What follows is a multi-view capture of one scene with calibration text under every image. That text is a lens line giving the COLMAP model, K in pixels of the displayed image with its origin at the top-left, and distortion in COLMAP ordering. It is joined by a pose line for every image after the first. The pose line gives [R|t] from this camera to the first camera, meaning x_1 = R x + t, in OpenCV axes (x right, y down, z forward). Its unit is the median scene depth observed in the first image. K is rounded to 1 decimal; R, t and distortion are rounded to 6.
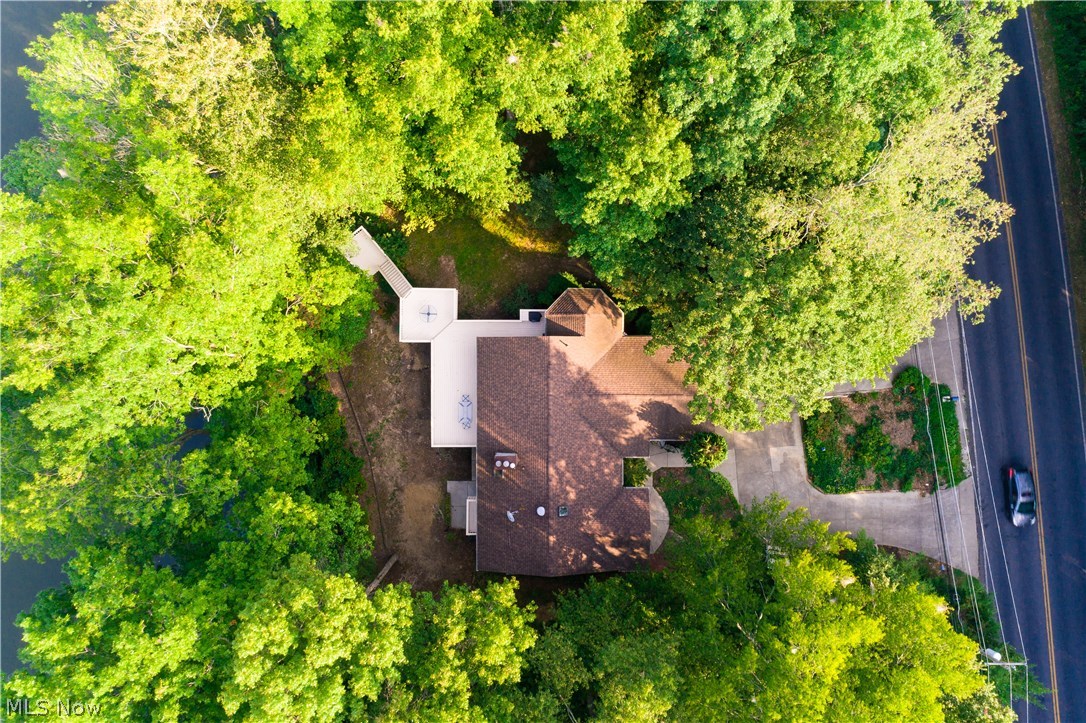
lens RADIAL K [[713.4, 0, 543.0], [0, 713.4, 361.5], [0, 0, 1]] dist [0.004667, 0.033549]
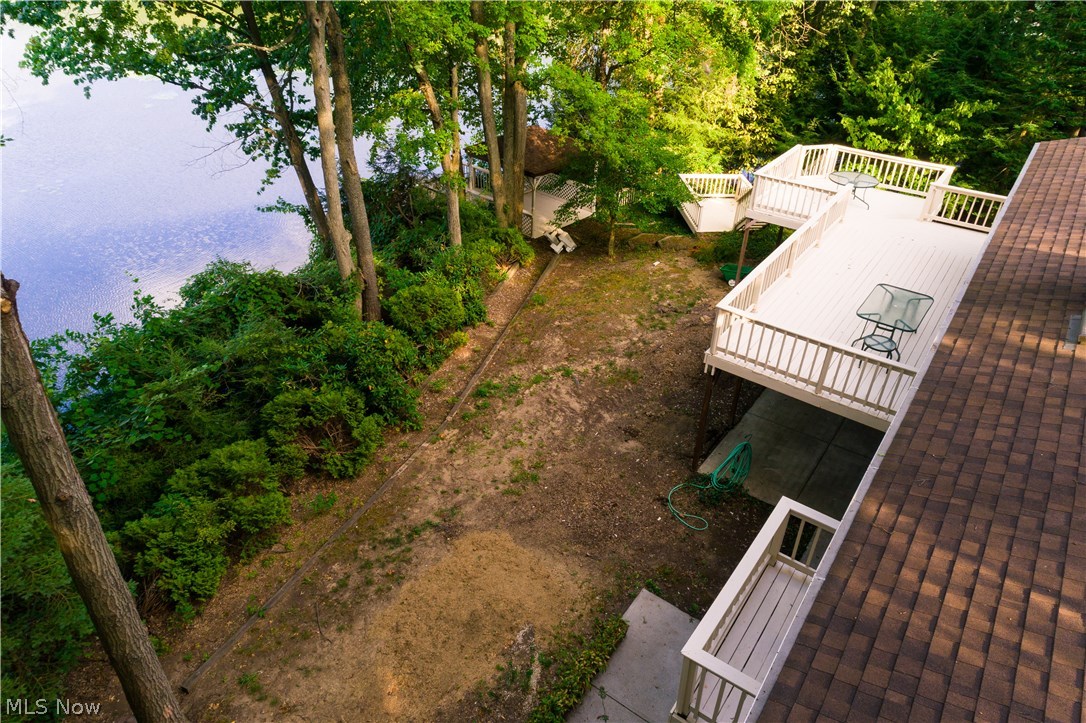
lens RADIAL K [[713.4, 0, 543.0], [0, 713.4, 361.5], [0, 0, 1]] dist [0.004667, 0.033549]
pose [[0.811636, 0.333569, -0.479561, -0.079297], [-0.583996, 0.443667, -0.679785, 0.303423], [-0.013990, 0.831800, 0.554900, 0.832635]]
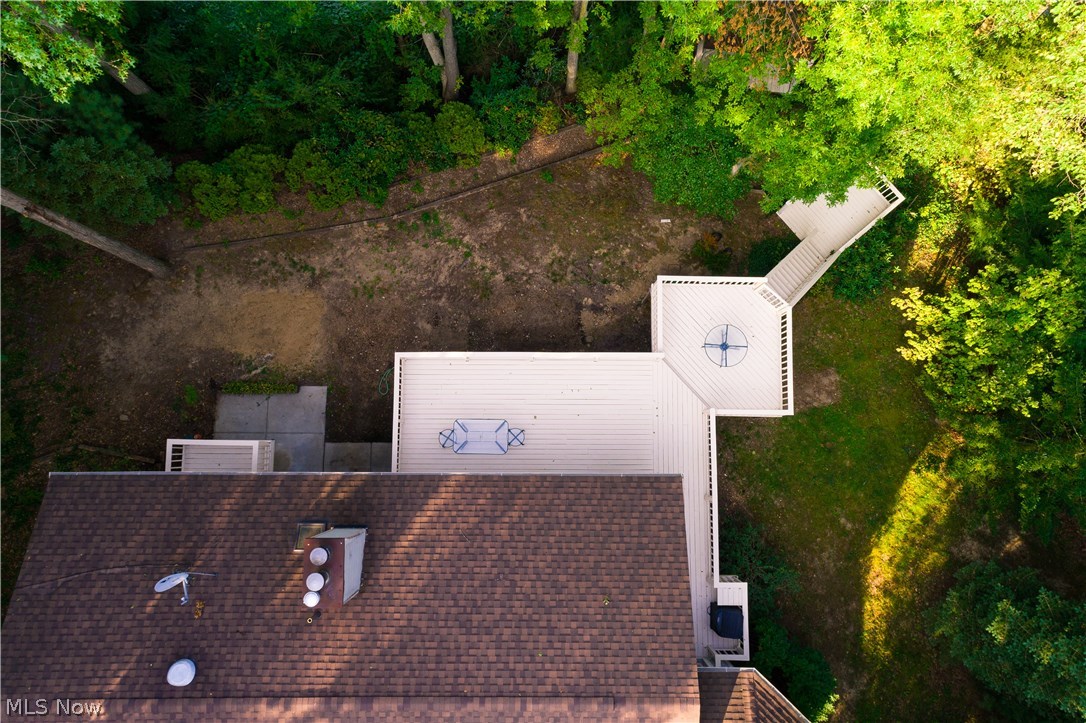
lens RADIAL K [[713.4, 0, 543.0], [0, 713.4, 361.5], [0, 0, 1]] dist [0.004667, 0.033549]
pose [[-0.005546, 0.991092, -0.133067, -0.092919], [-0.999983, -0.005255, 0.002540, 0.034360], [0.001818, 0.133079, 0.991104, 0.571229]]
